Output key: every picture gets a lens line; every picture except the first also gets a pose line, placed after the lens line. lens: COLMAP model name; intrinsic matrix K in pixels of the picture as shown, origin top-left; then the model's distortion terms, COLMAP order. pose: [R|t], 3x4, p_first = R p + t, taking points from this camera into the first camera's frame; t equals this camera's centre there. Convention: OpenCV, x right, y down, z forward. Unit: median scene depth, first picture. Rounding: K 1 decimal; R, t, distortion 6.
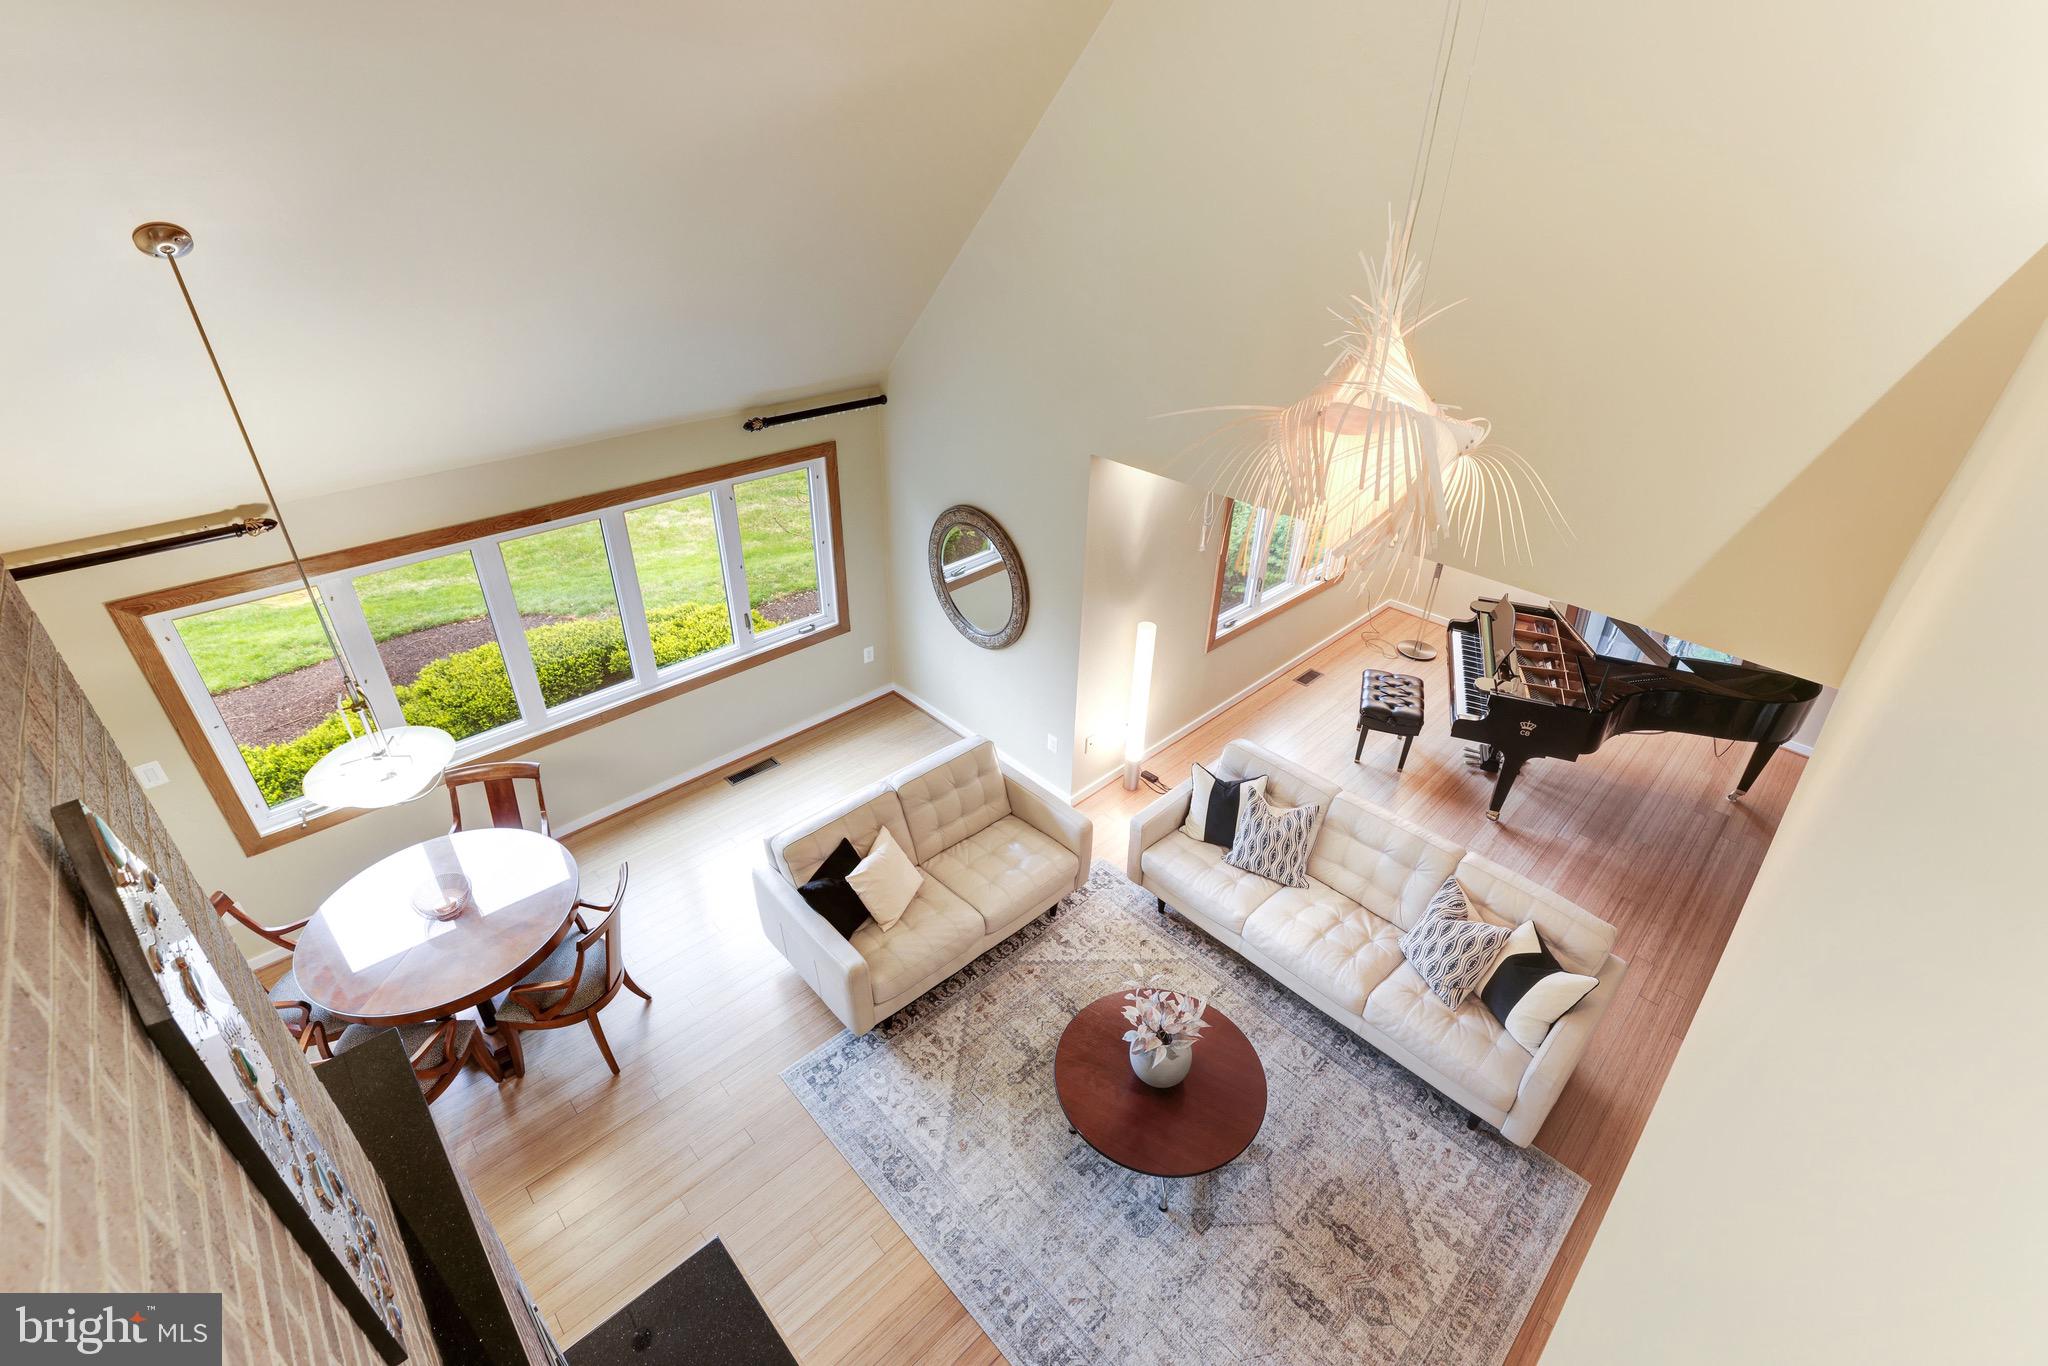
lens RADIAL K [[890.2, 0, 1010.1], [0, 890.2, 669.7], [0, 0, 1]] dist [-0.055035, 0.022412]
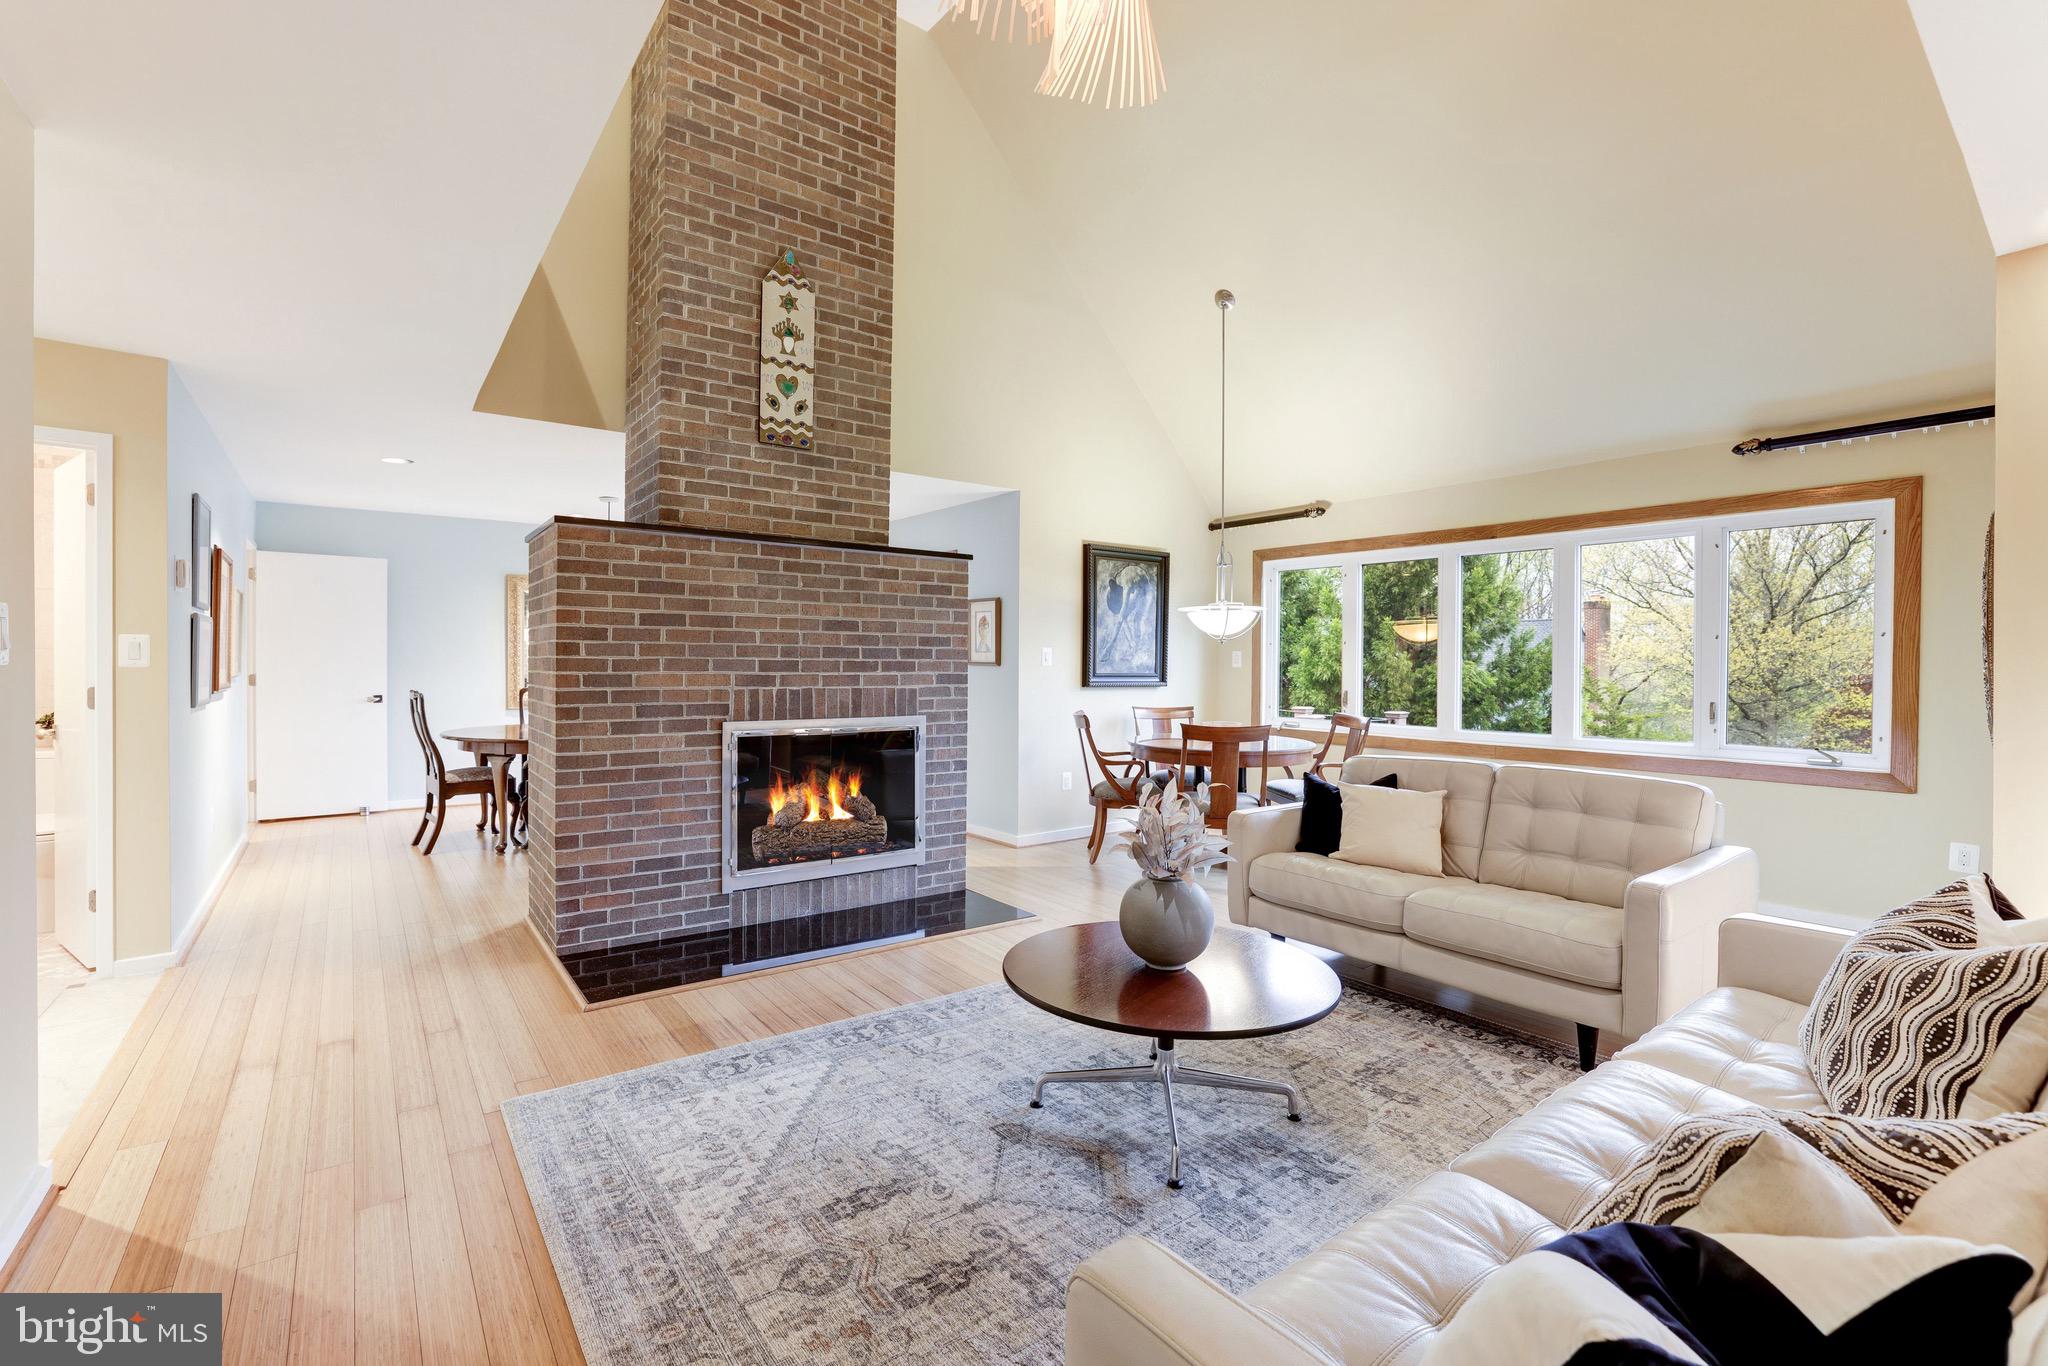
lens RADIAL K [[890.2, 0, 1010.1], [0, 890.2, 669.7], [0, 0, 1]] dist [-0.055035, 0.022412]
pose [[-0.109161, -0.007213, -0.993998, 0.752166], [-0.511008, 0.858127, 0.049892, 0.272626], [0.852616, 0.513387, -0.097360, 0.778383]]
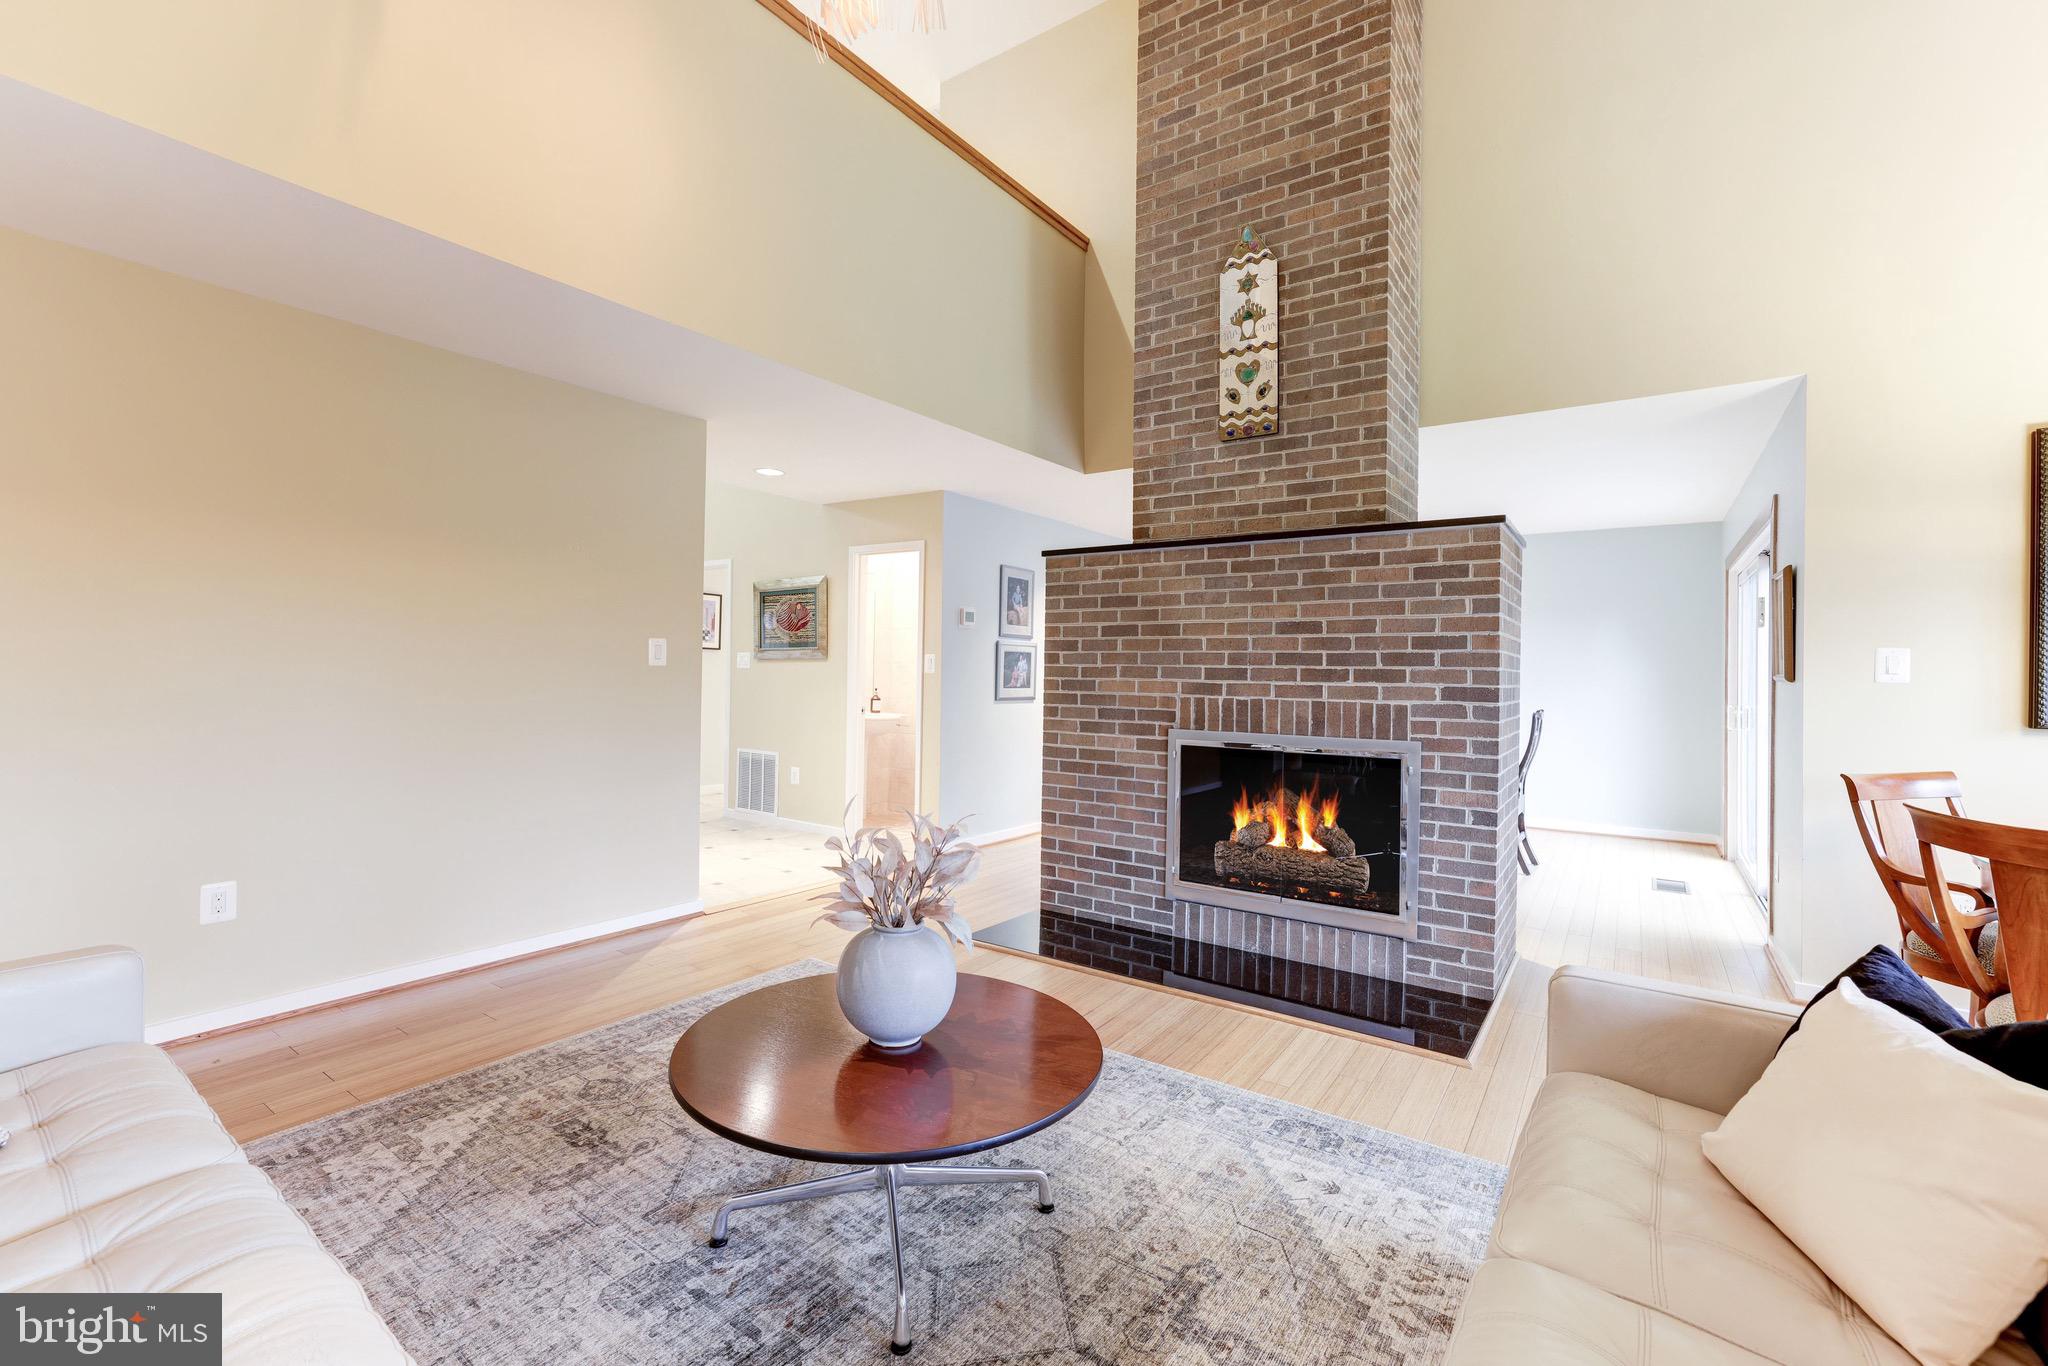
lens RADIAL K [[880.5, 0, 1010.3], [0, 880.5, 667.1], [0, 0, 1]] dist [-0.036098, 0.020770]
pose [[-0.981069, -0.030126, -0.191300, 0.187578], [-0.121661, 0.864438, 0.487797, 0.018577], [0.150672, 0.501836, -0.851739, 1.213175]]
